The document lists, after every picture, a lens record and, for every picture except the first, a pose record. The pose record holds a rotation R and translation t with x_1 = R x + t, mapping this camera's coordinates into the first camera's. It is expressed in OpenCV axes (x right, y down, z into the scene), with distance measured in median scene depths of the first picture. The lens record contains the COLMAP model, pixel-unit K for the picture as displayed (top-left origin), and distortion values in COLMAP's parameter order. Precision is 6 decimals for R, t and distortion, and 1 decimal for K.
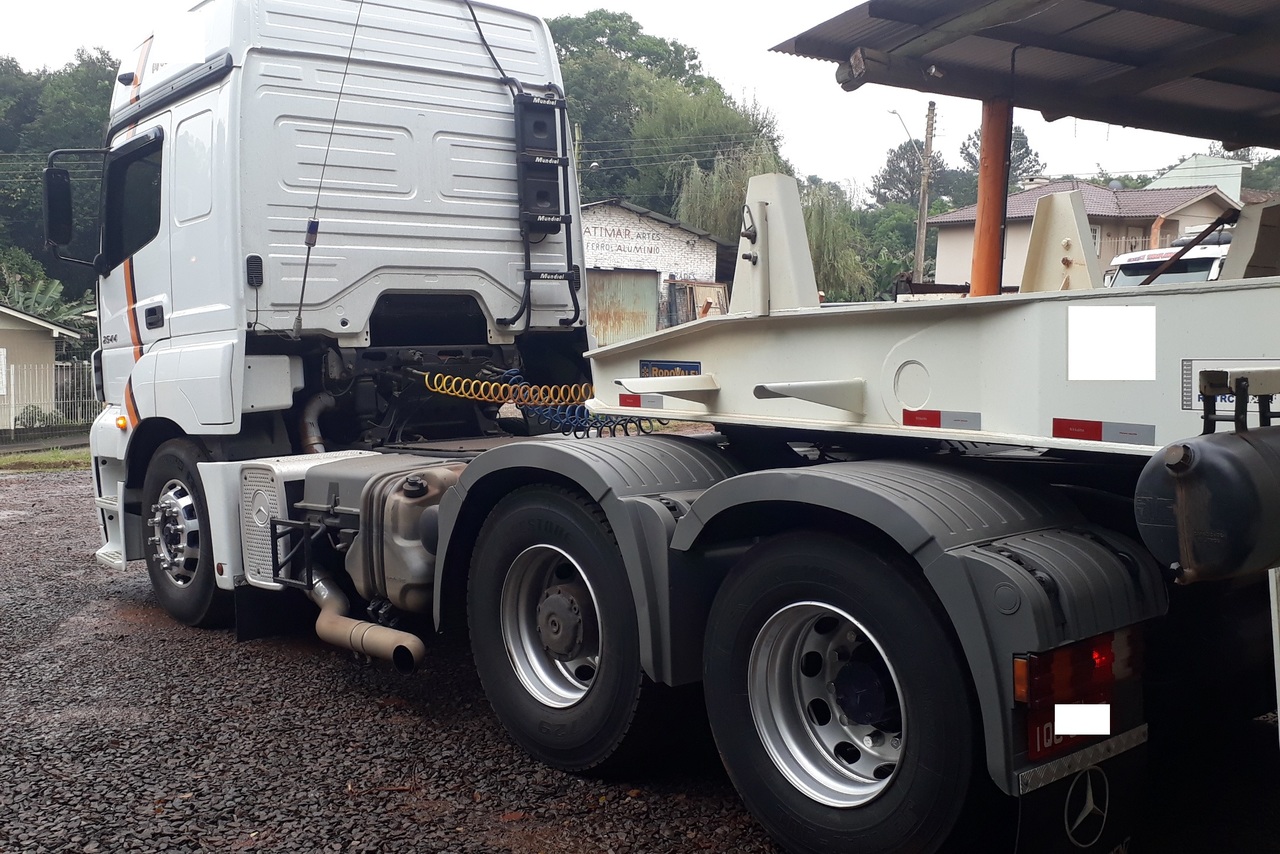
lens RADIAL K [[1340.3, 0, 618.9], [0, 1340.3, 430.8], [0, 0, 1]] dist [0.232872, -0.684642]
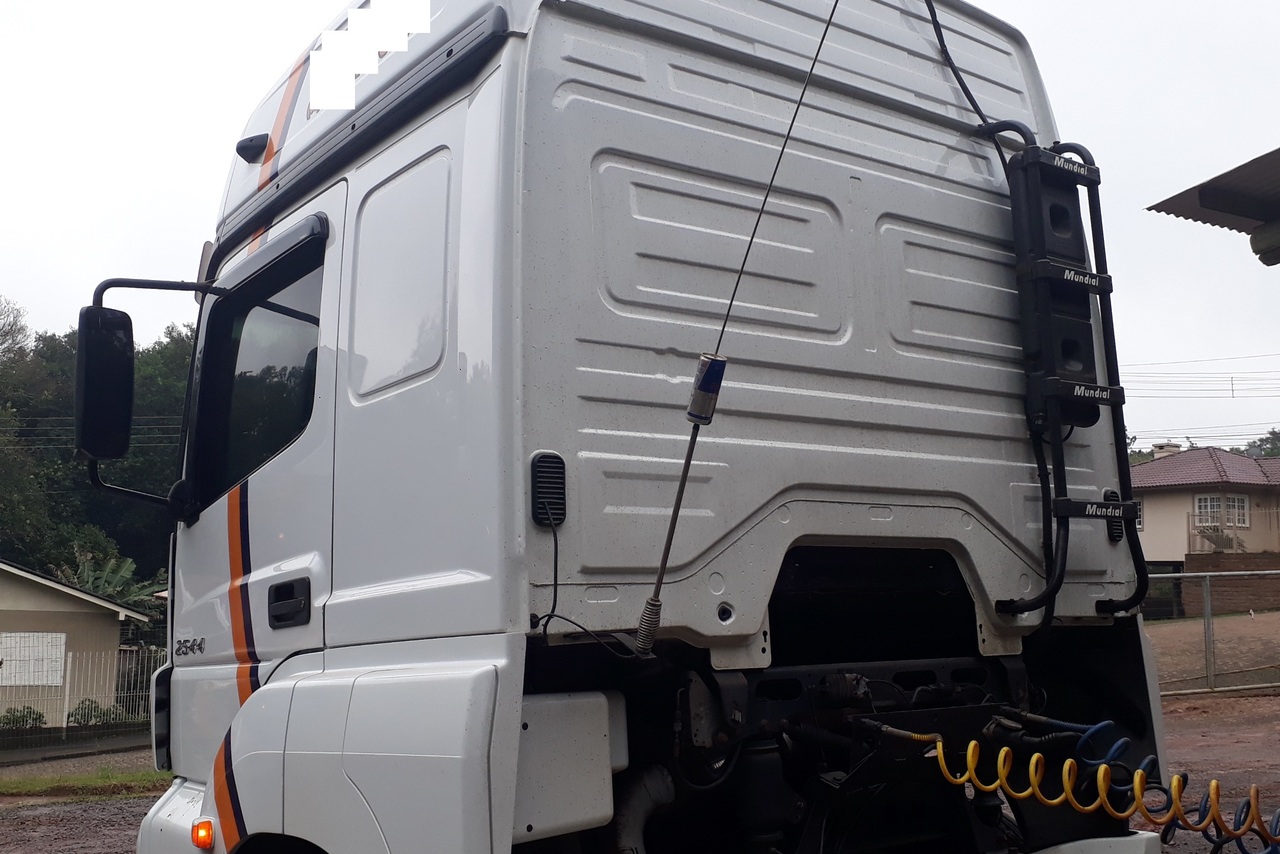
lens RADIAL K [[1340.3, 0, 618.9], [0, 1340.3, 430.8], [0, 0, 1]] dist [0.232872, -0.684642]
pose [[0.998870, -0.008420, -0.046773, -0.198748], [-0.001188, 0.979449, -0.201689, -0.045845], [0.047510, 0.201517, 0.978332, 0.521660]]
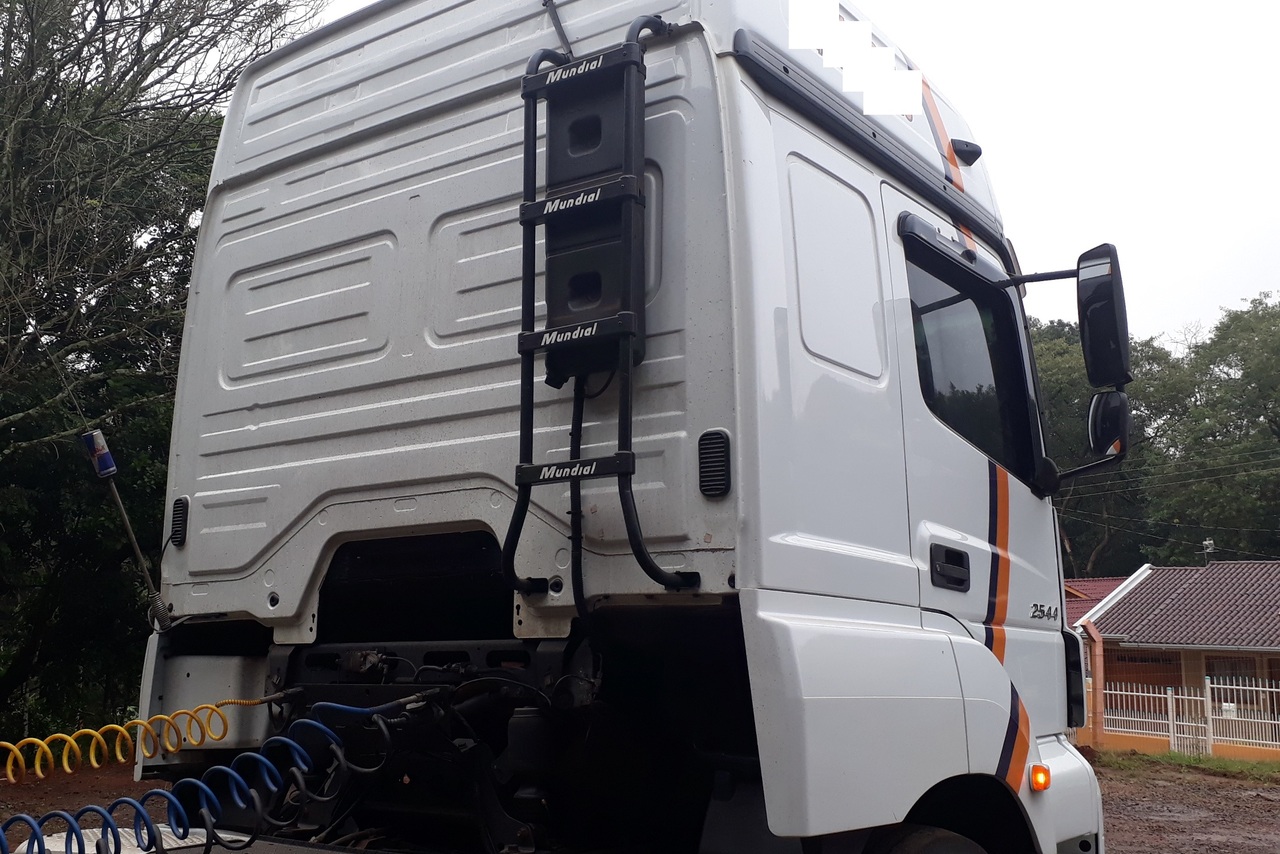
lens RADIAL K [[1340.3, 0, 618.9], [0, 1340.3, 430.8], [0, 0, 1]] dist [0.232872, -0.684642]
pose [[0.203765, -0.129045, -0.970478, 0.349643], [-0.057554, 0.987982, -0.143457, -0.070353], [0.977327, 0.085086, 0.193889, 0.943084]]
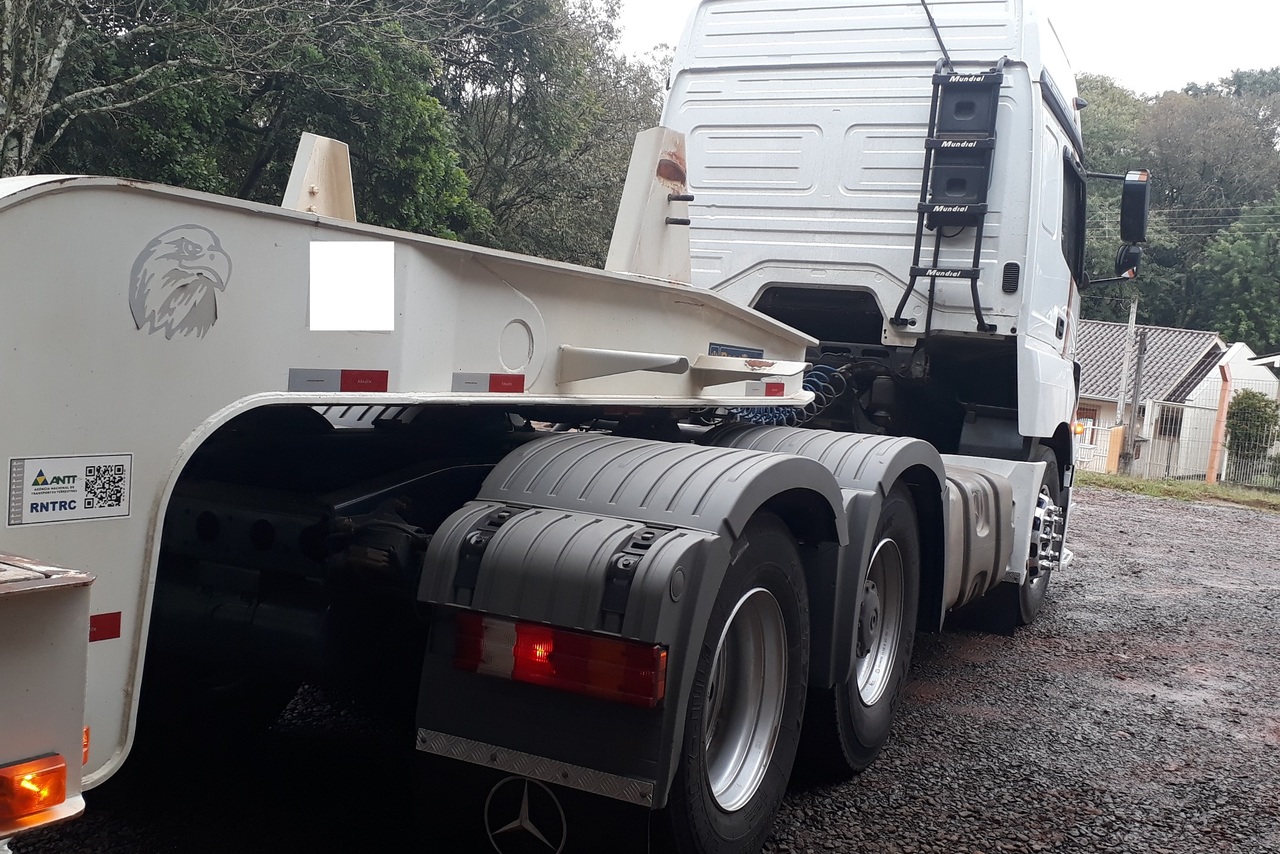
lens RADIAL K [[1340.3, 0, 618.9], [0, 1340.3, 430.8], [0, 0, 1]] dist [0.232872, -0.684642]
pose [[0.382432, 0.112800, -0.917073, 0.708786], [-0.154720, 0.986324, 0.056798, -0.030171], [0.910938, 0.120168, 0.394654, 0.466460]]
